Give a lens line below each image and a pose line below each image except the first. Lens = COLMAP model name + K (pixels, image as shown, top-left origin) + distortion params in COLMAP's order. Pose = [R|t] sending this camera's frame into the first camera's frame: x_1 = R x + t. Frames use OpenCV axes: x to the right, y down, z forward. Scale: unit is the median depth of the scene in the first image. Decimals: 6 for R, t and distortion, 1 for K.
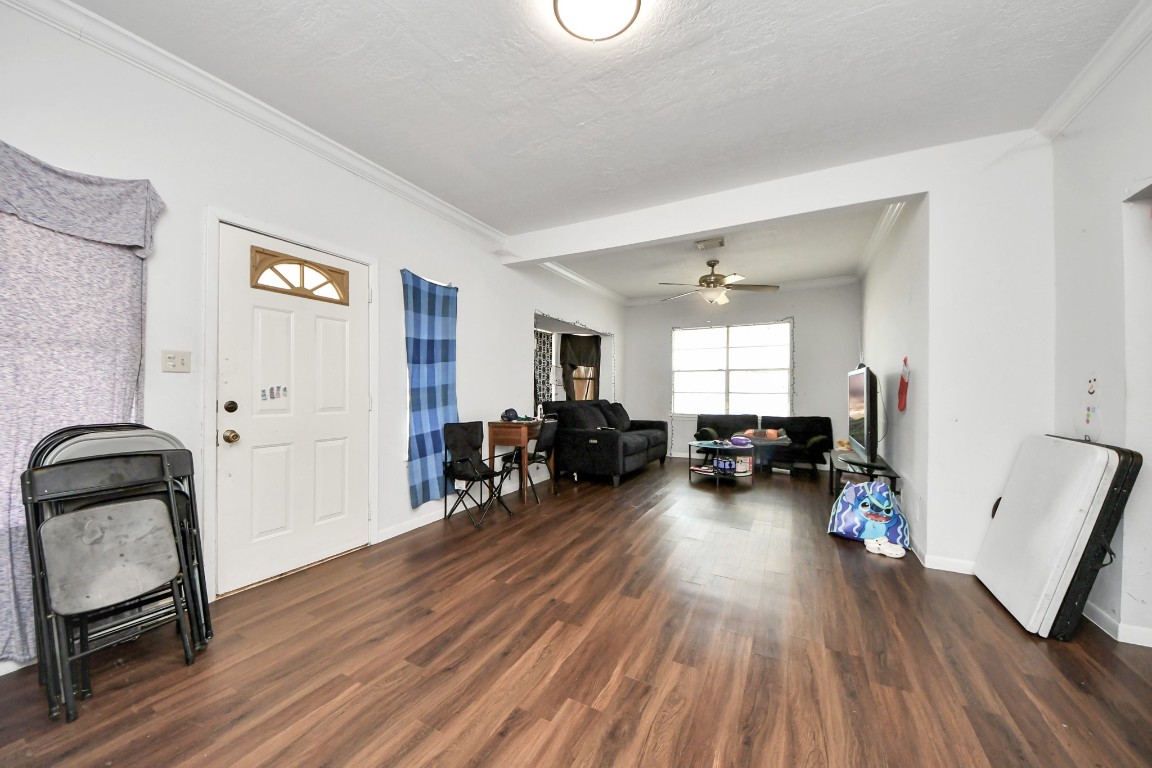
lens RADIAL K [[416.0, 0, 569.1], [0, 416.0, 388.7], [0, 0, 1]] dist [0.000062, -0.008311]
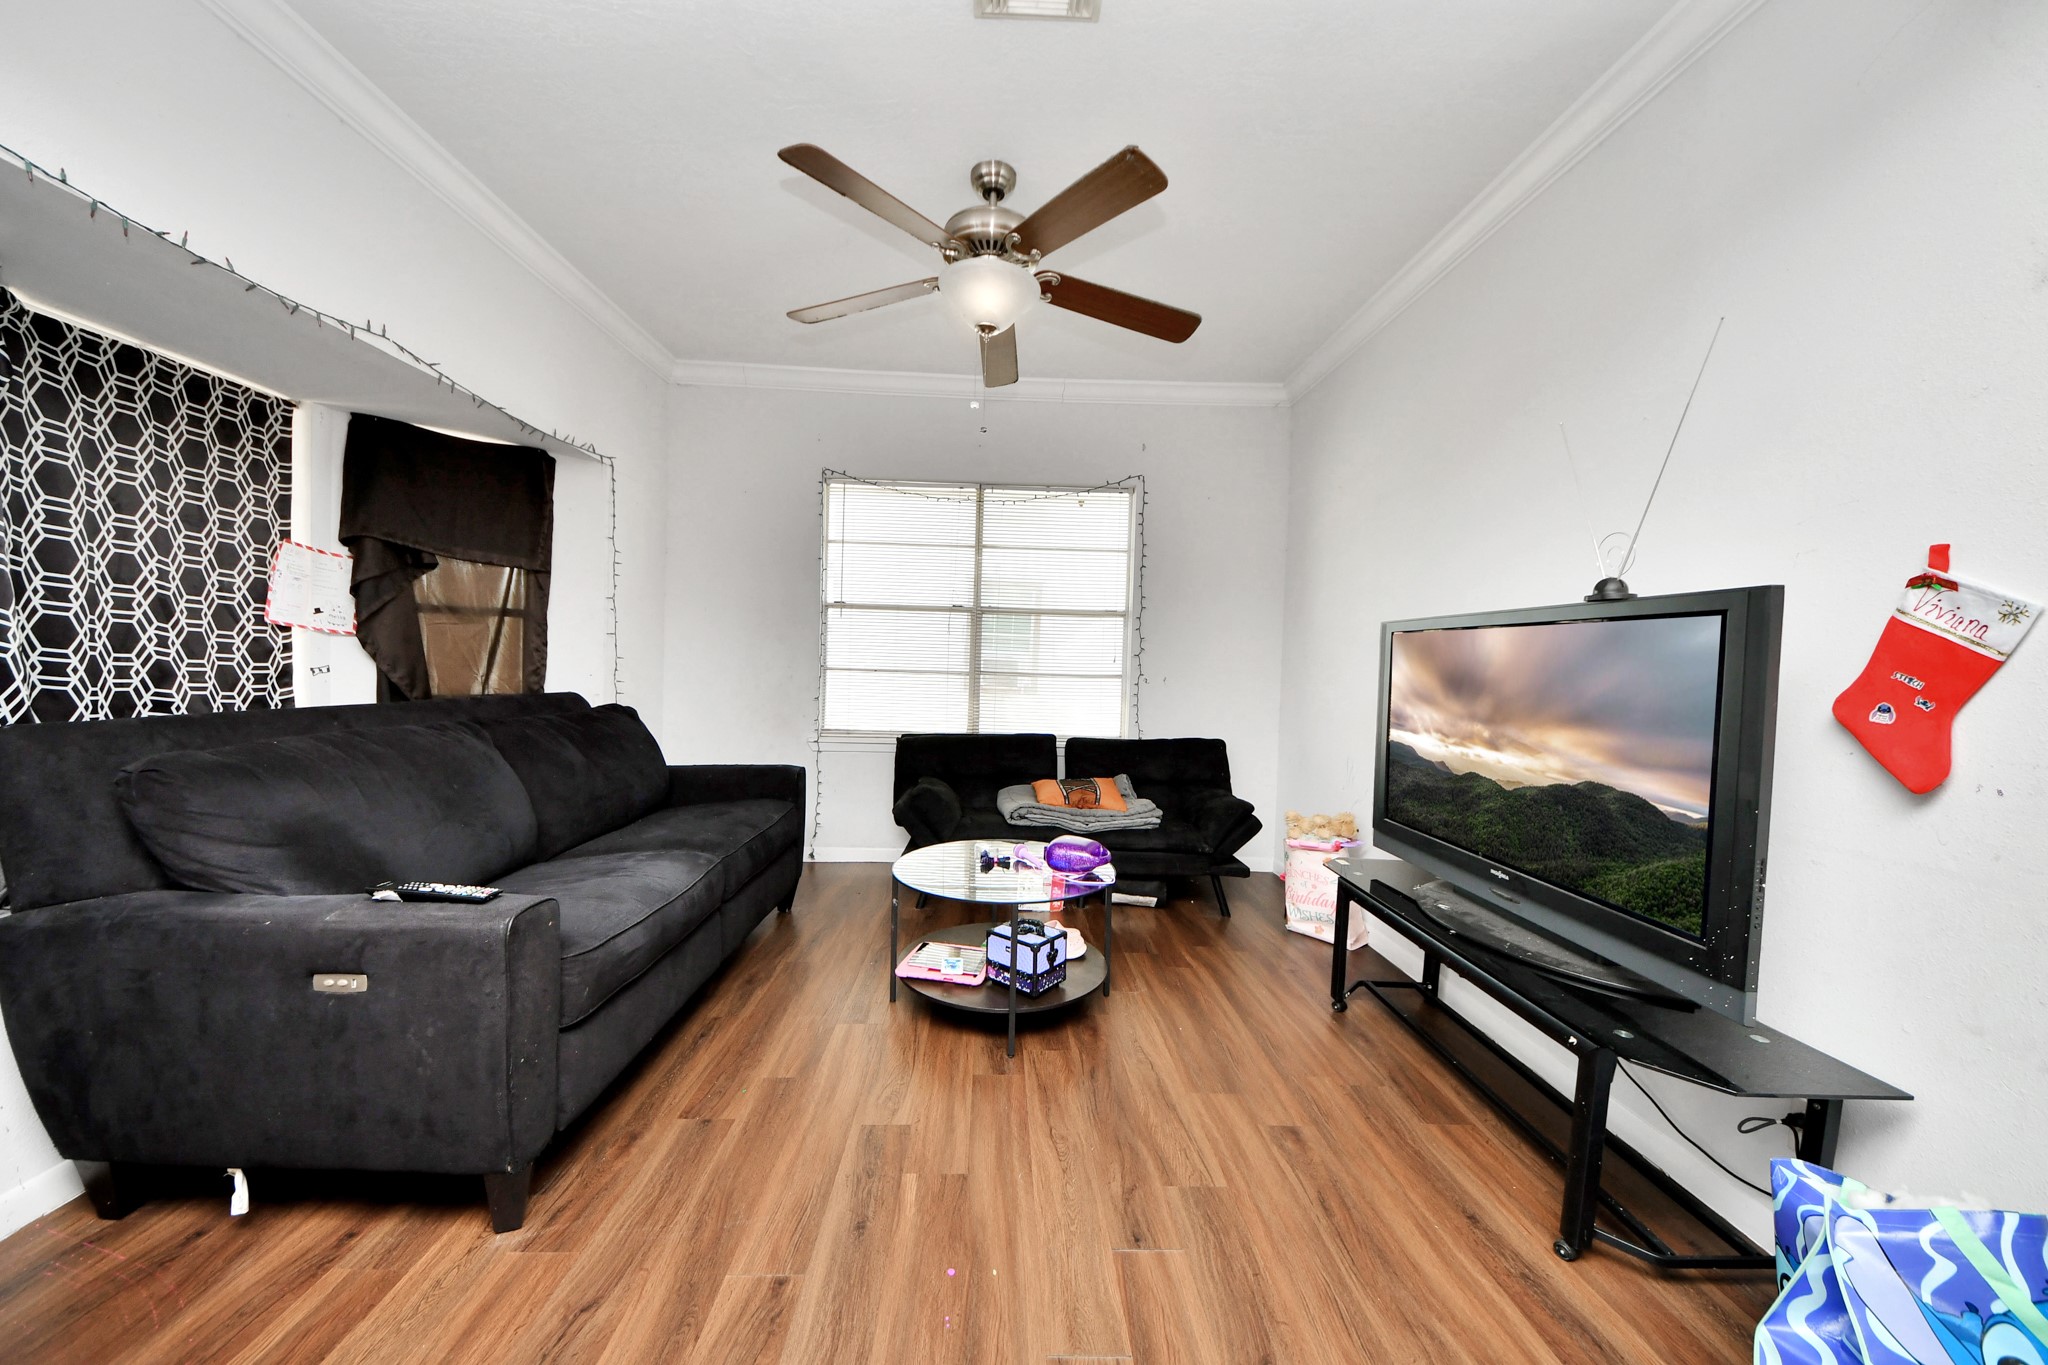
lens RADIAL K [[723.1, 0, 1014.3], [0, 723.1, 684.3], [0, 0, 1]] dist [0.001177, -0.005722]
pose [[0.866754, 0.002575, 0.498729, 0.103259], [-0.022293, 0.999187, 0.033584, -0.001448], [-0.498237, -0.040228, 0.866107, 0.463200]]
